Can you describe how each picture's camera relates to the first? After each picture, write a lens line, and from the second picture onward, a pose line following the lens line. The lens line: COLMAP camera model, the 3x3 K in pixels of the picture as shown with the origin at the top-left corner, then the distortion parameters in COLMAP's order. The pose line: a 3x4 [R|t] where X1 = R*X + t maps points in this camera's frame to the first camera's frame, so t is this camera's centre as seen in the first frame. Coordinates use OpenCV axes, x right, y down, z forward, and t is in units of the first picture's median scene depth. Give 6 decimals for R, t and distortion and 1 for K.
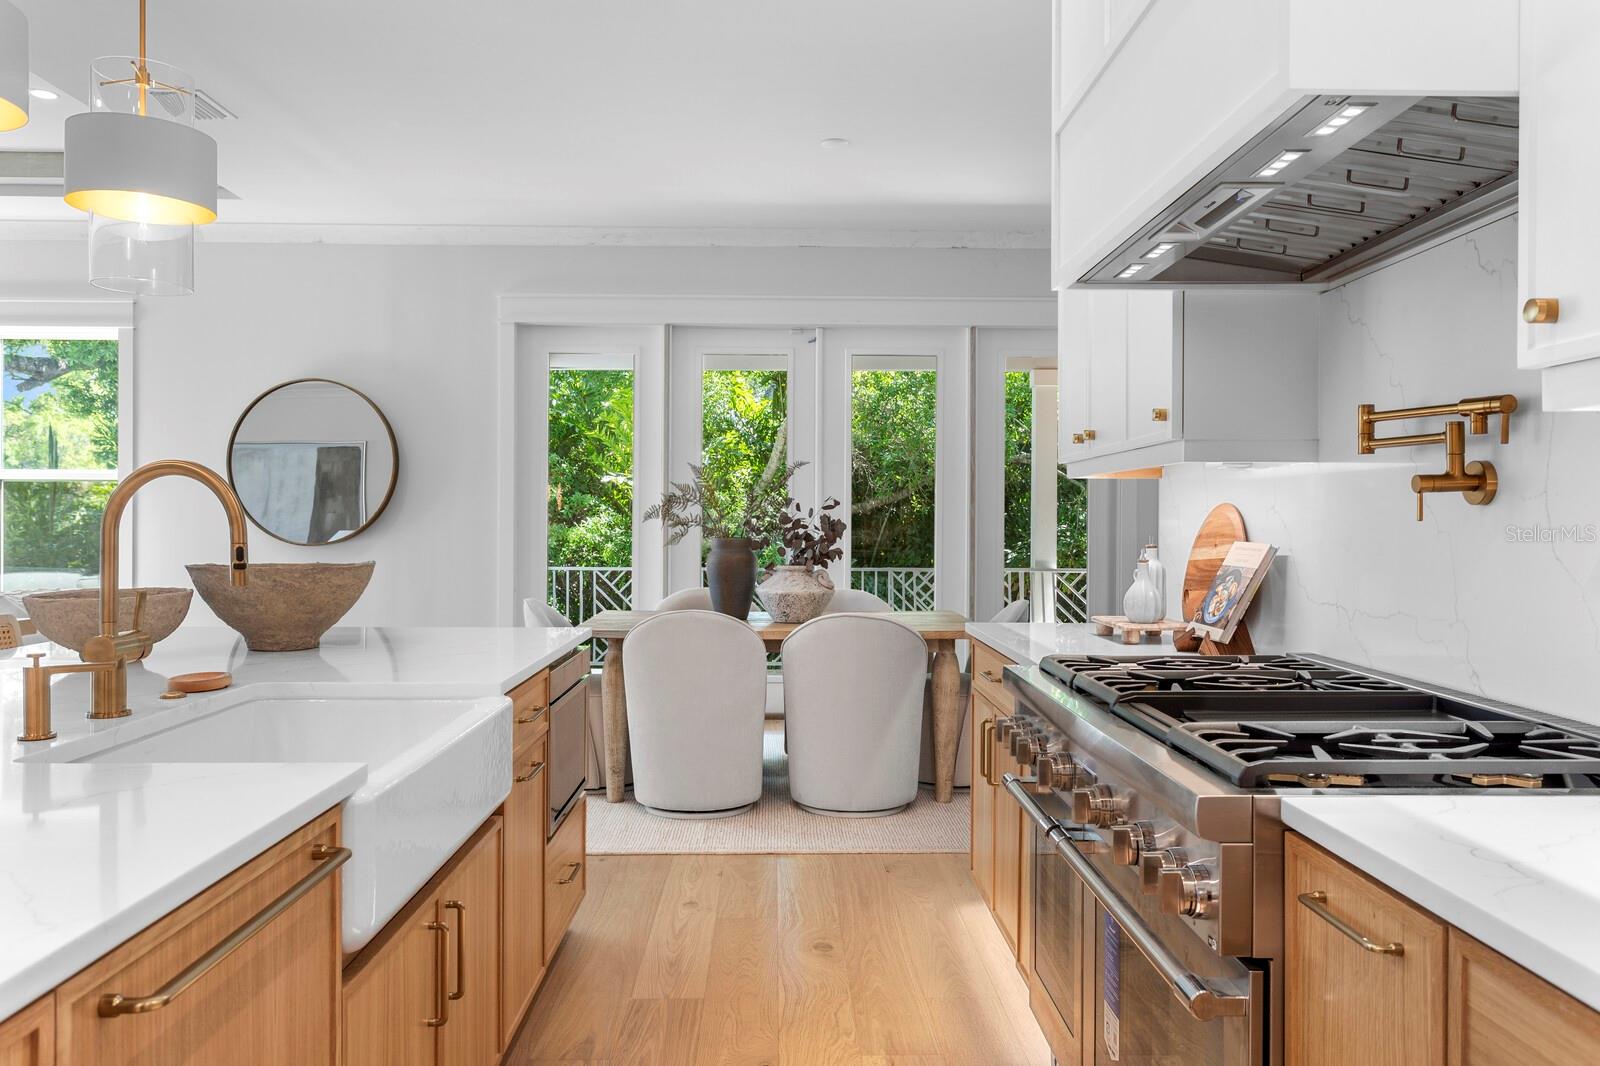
lens RADIAL K [[1196.6, 0, 802.8], [0, 1196.6, 524.1], [0, 0, 1]] dist [0.029212, 0.001010]
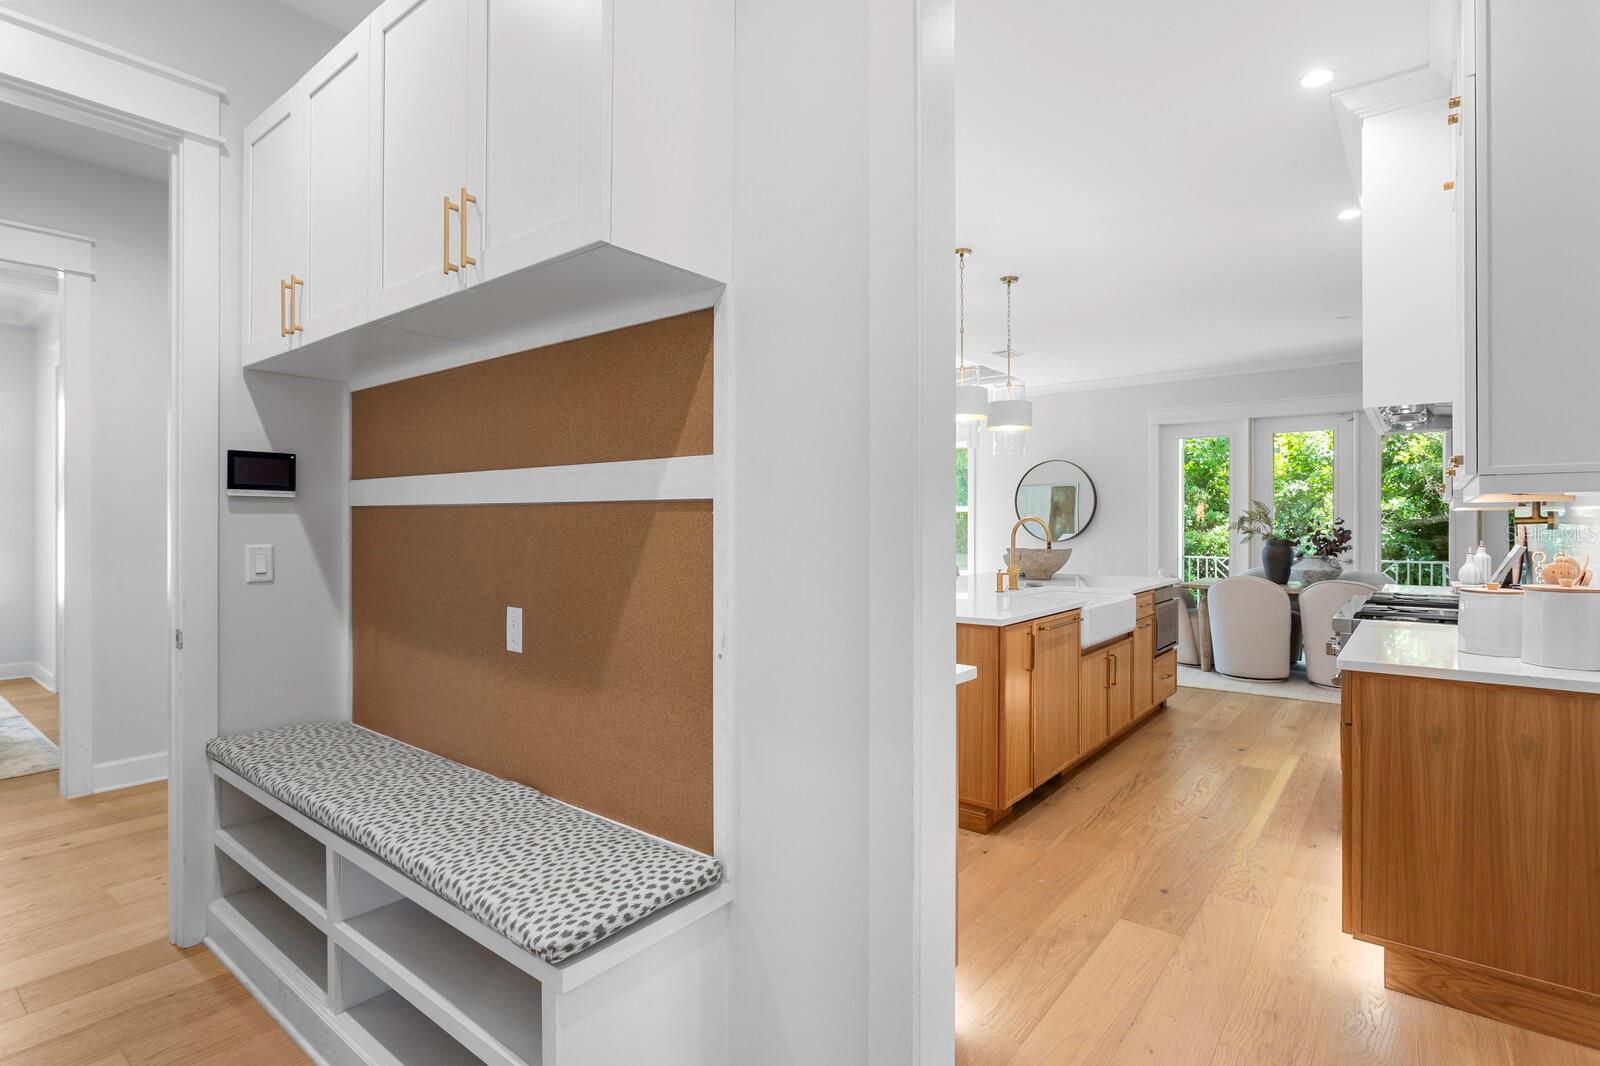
lens RADIAL K [[801.5, 0, 799.1], [0, 801.5, 521.7], [0, 0, 1]] dist [-0.007295, 0.003743]
pose [[0.776421, -0.005189, -0.630194, 0.129089], [-0.000120, 0.999965, -0.008382, -0.005482], [0.630215, 0.006584, 0.776393, -0.375694]]
